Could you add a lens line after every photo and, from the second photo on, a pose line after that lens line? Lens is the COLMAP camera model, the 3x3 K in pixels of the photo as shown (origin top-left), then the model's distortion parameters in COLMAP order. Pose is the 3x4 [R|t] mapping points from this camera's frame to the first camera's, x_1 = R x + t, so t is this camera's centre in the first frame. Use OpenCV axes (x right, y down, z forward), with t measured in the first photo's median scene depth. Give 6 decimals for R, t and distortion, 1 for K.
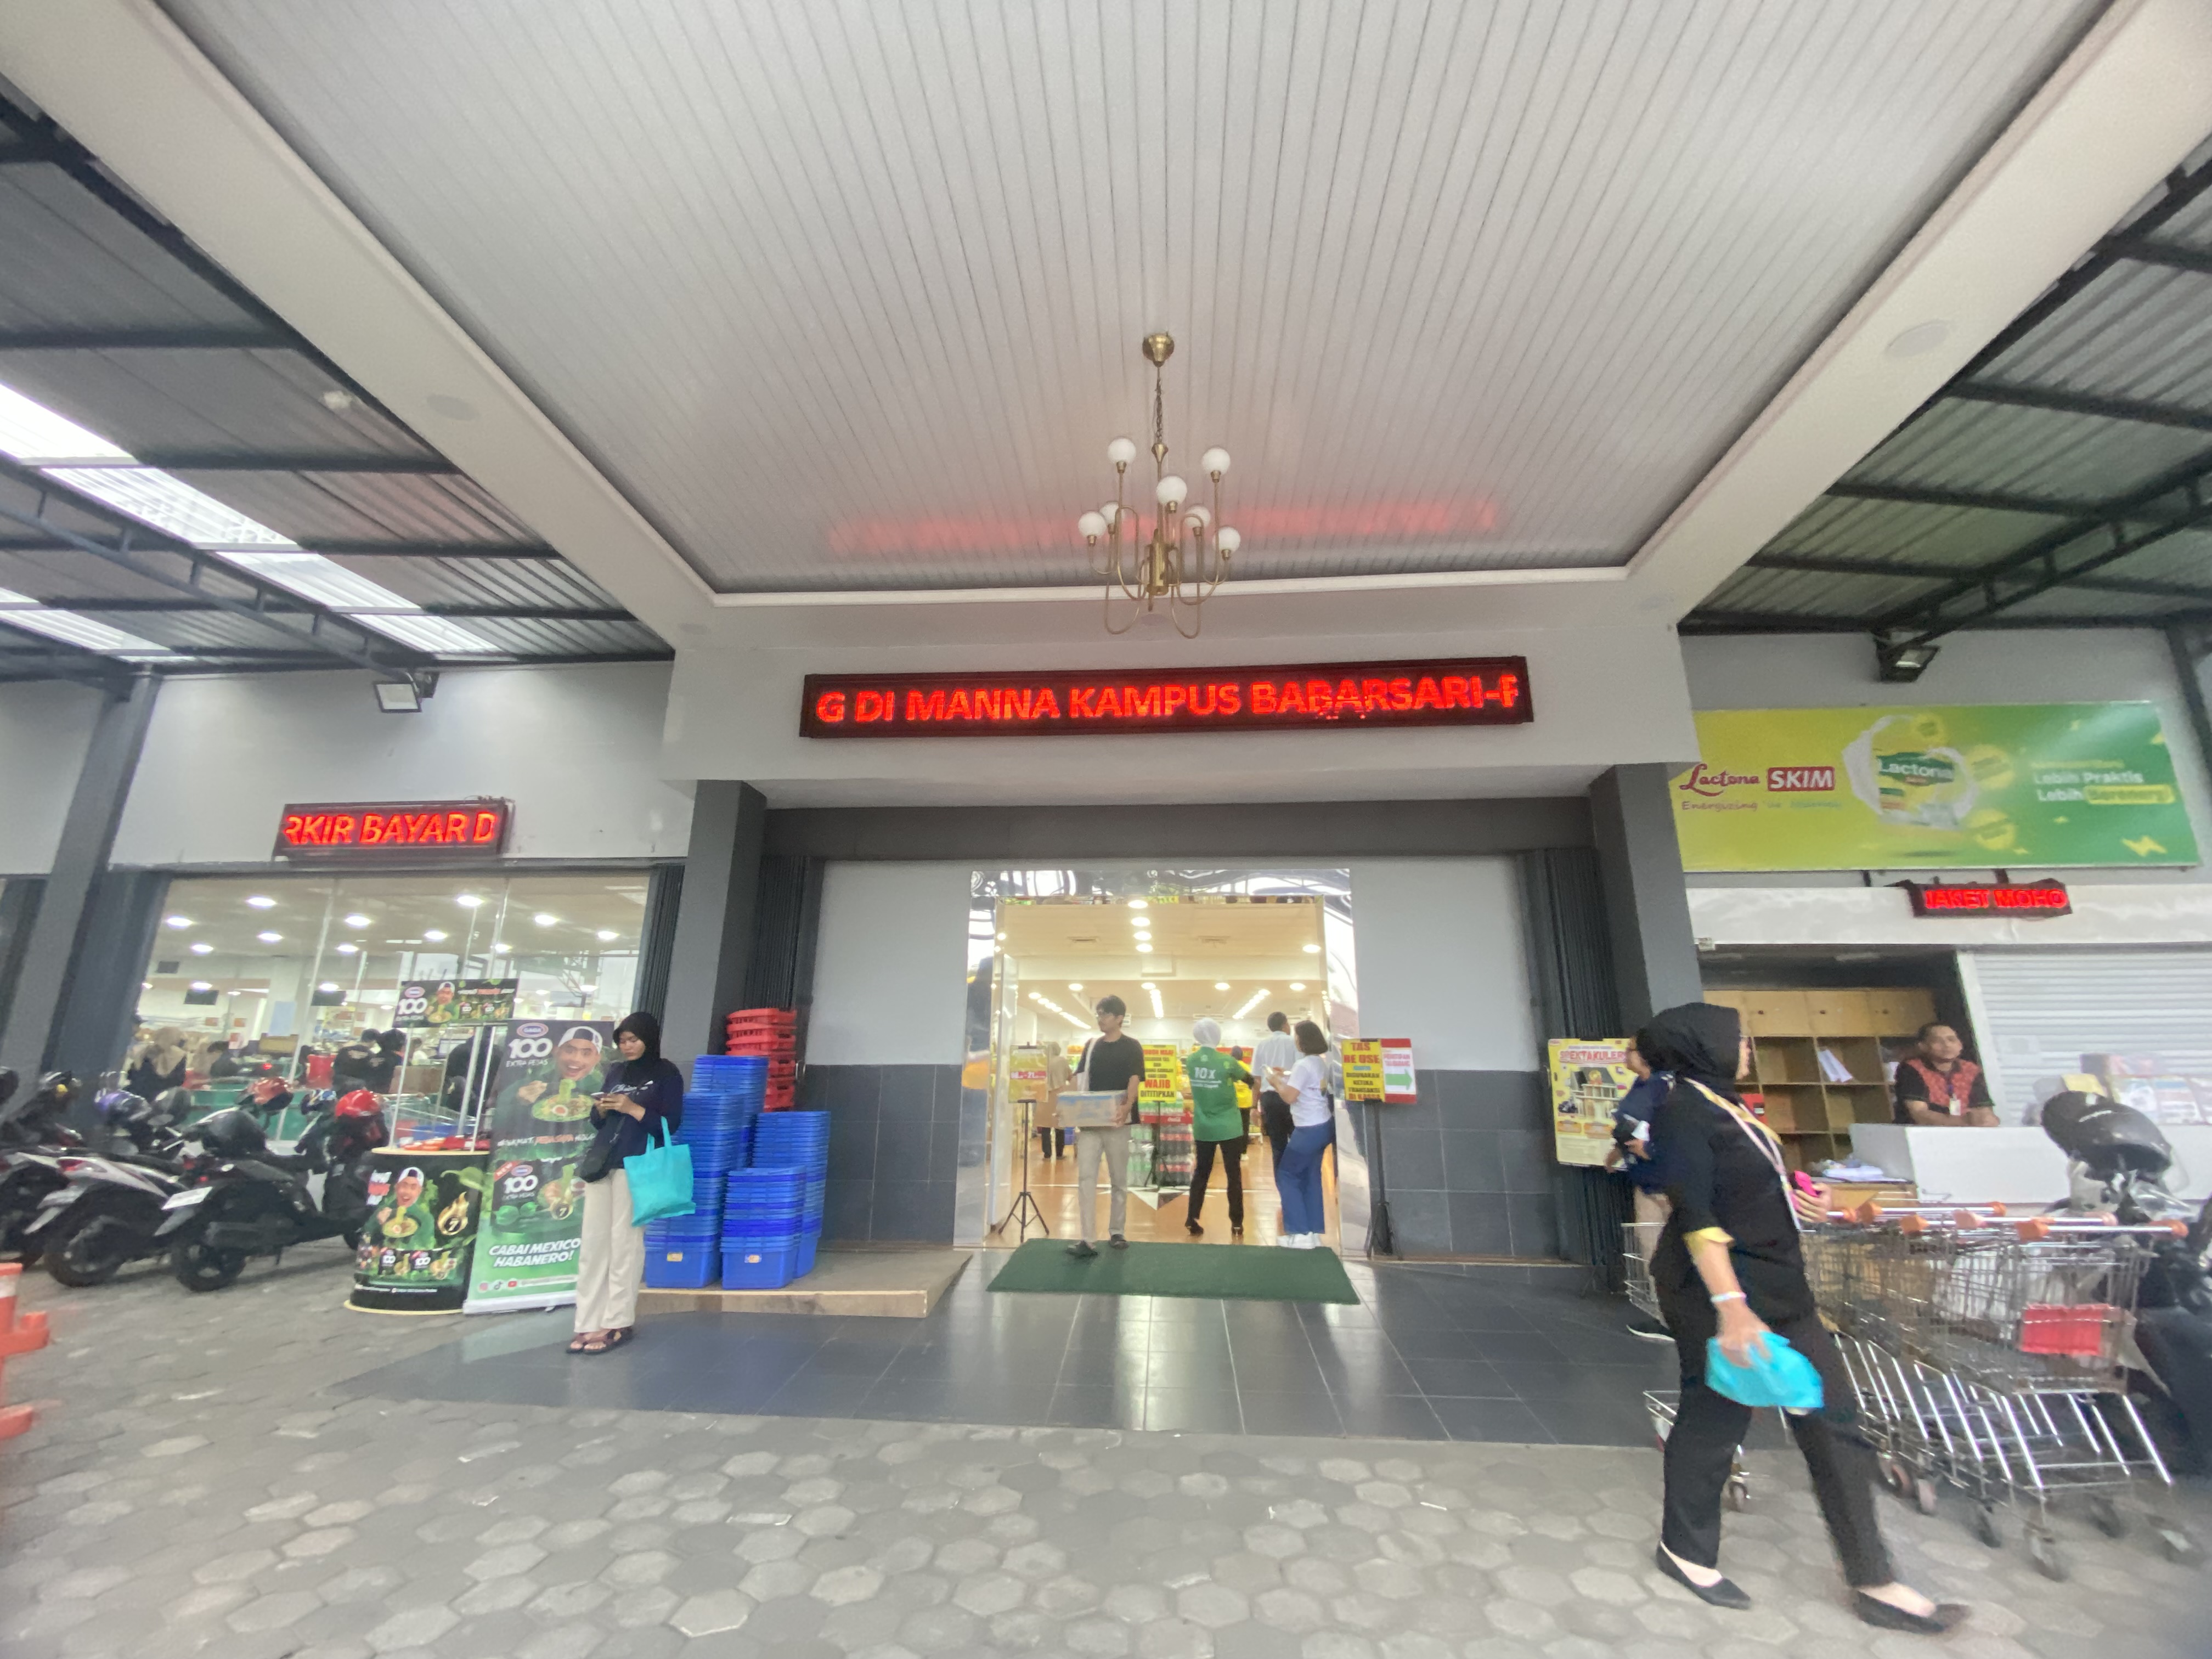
lens RADIAL K [[868.1, 0, 1108.9], [0, 868.1, 856.8], [0, 0, 1]] dist [-0.000972, -0.000108]
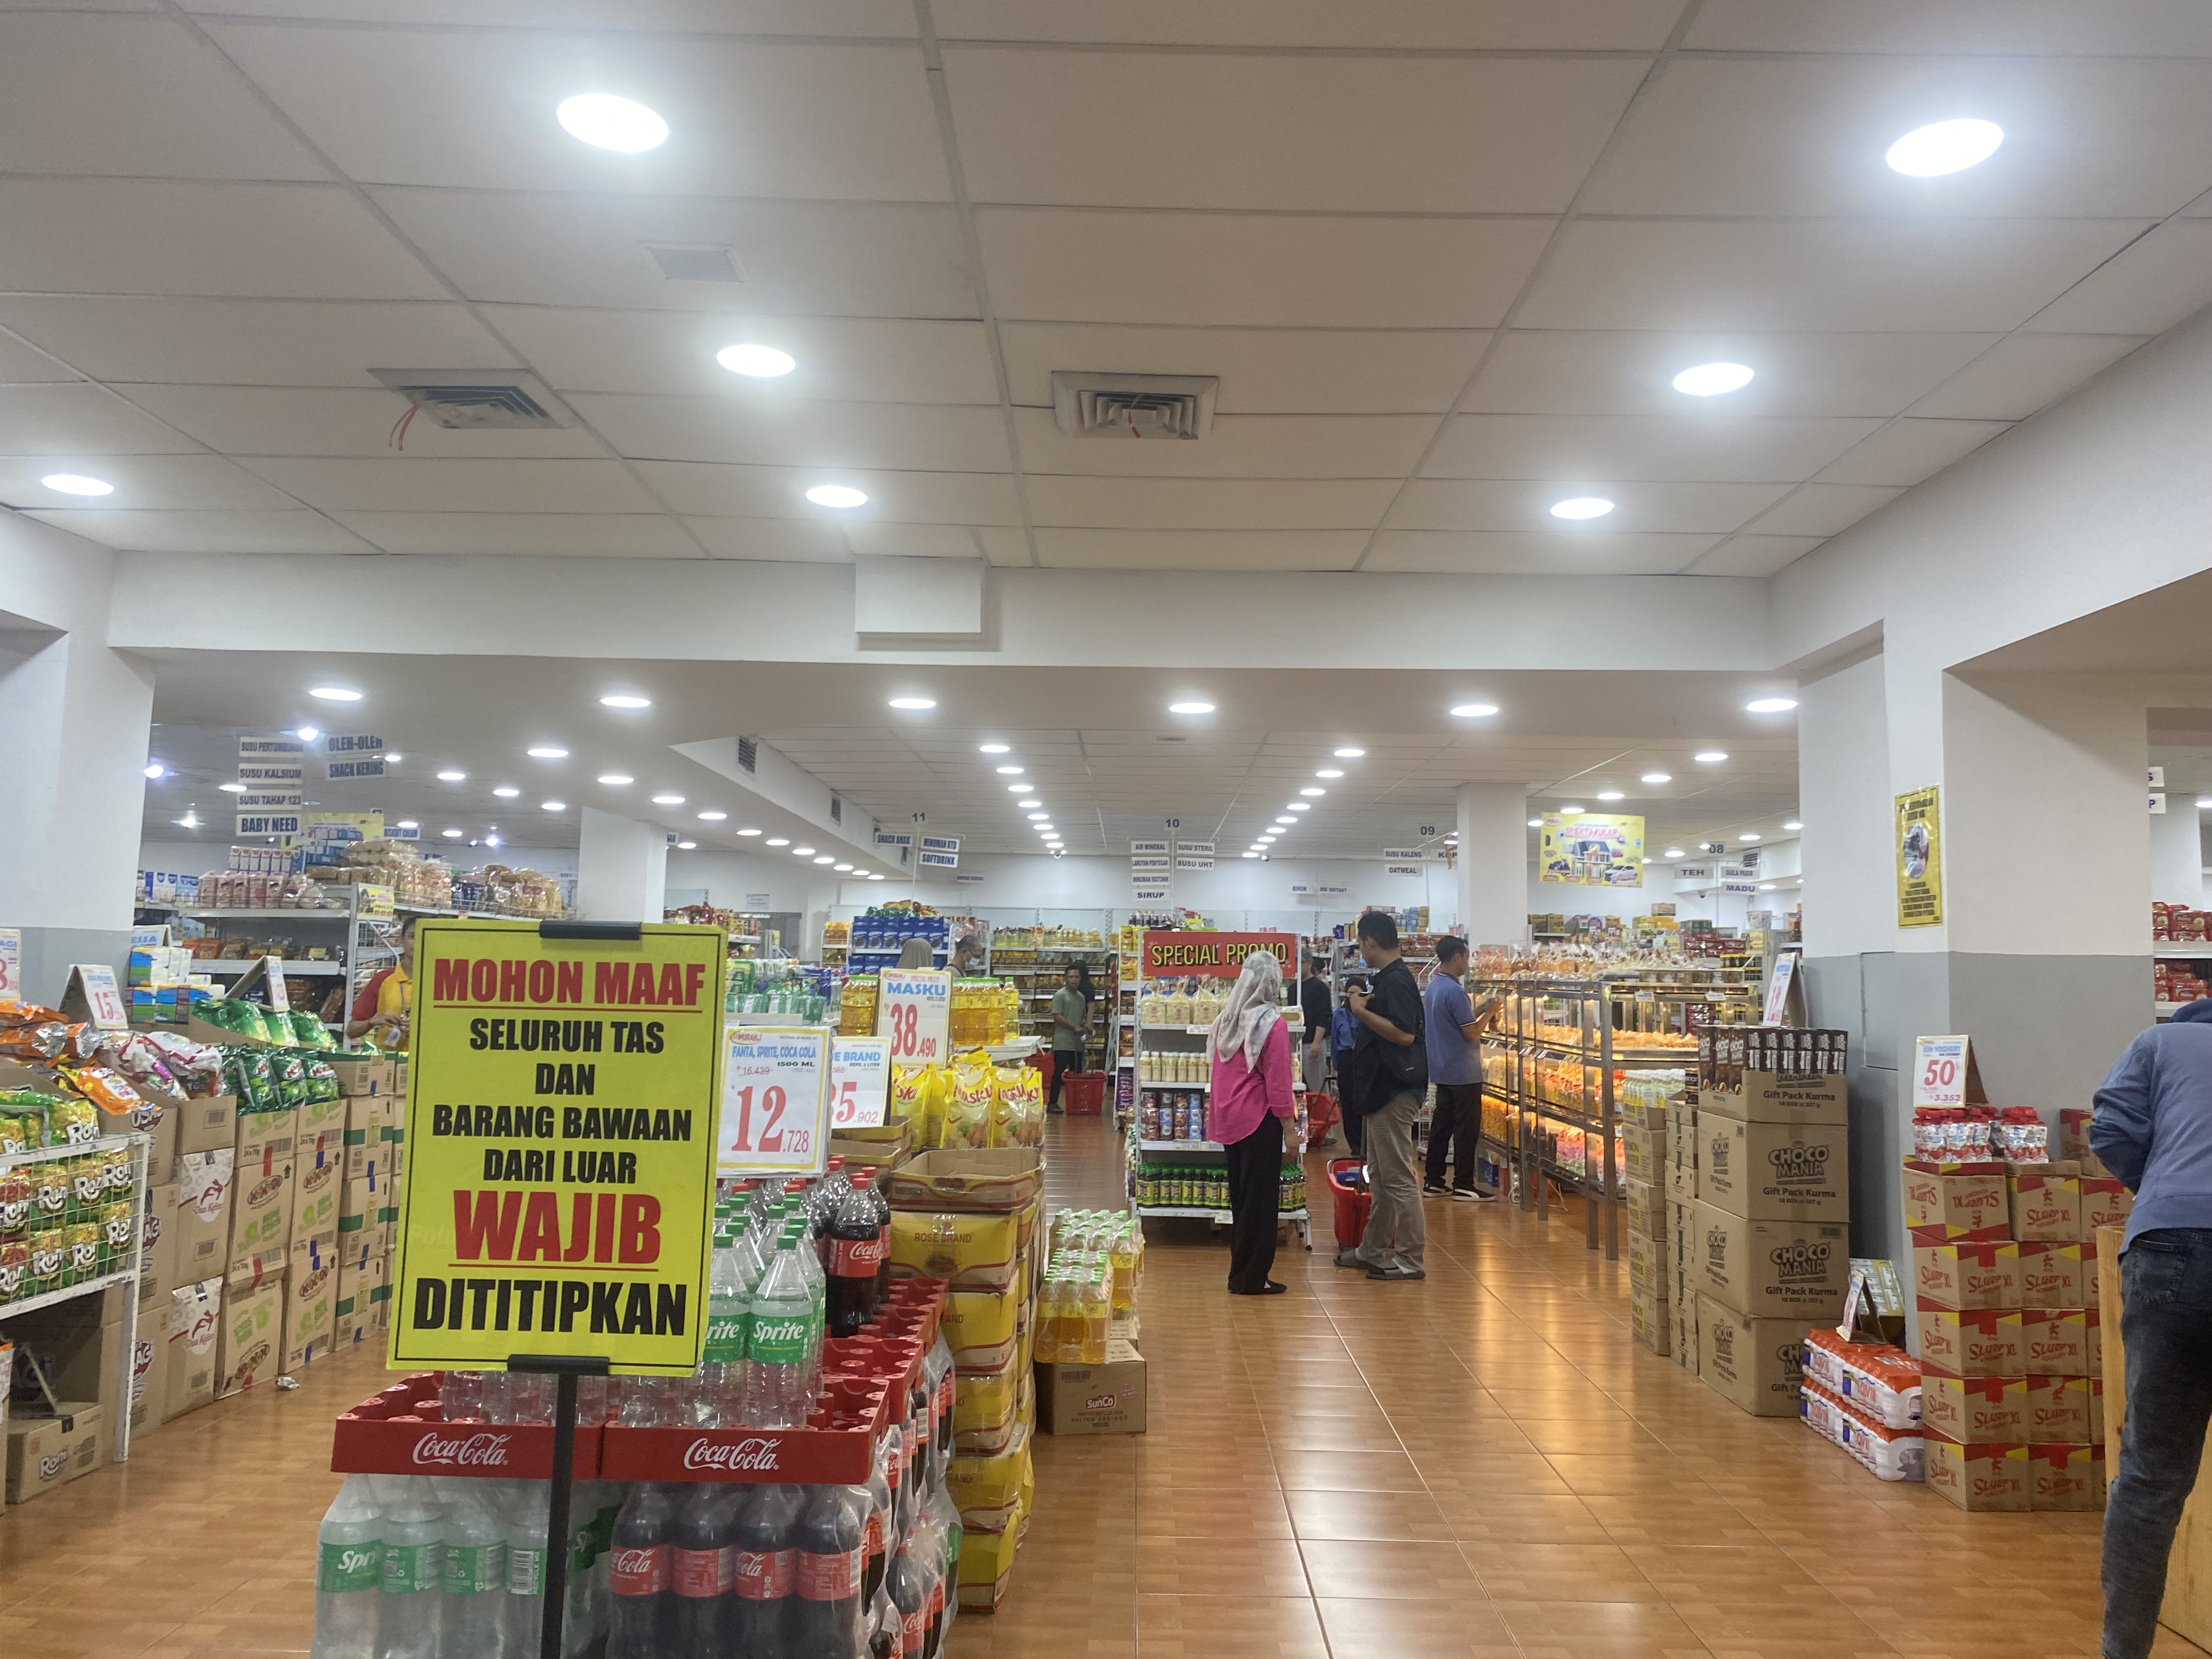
lens RADIAL K [[1707.8, 0, 1105.3], [0, 1707.8, 807.8], [0, 0, 1]] dist [0.007641, -0.009811]
pose [[0.998349, 0.023544, 0.052397, 0.109916], [-0.030976, 0.988816, 0.145890, 0.146896], [-0.048376, -0.147272, 0.987912, 0.688062]]
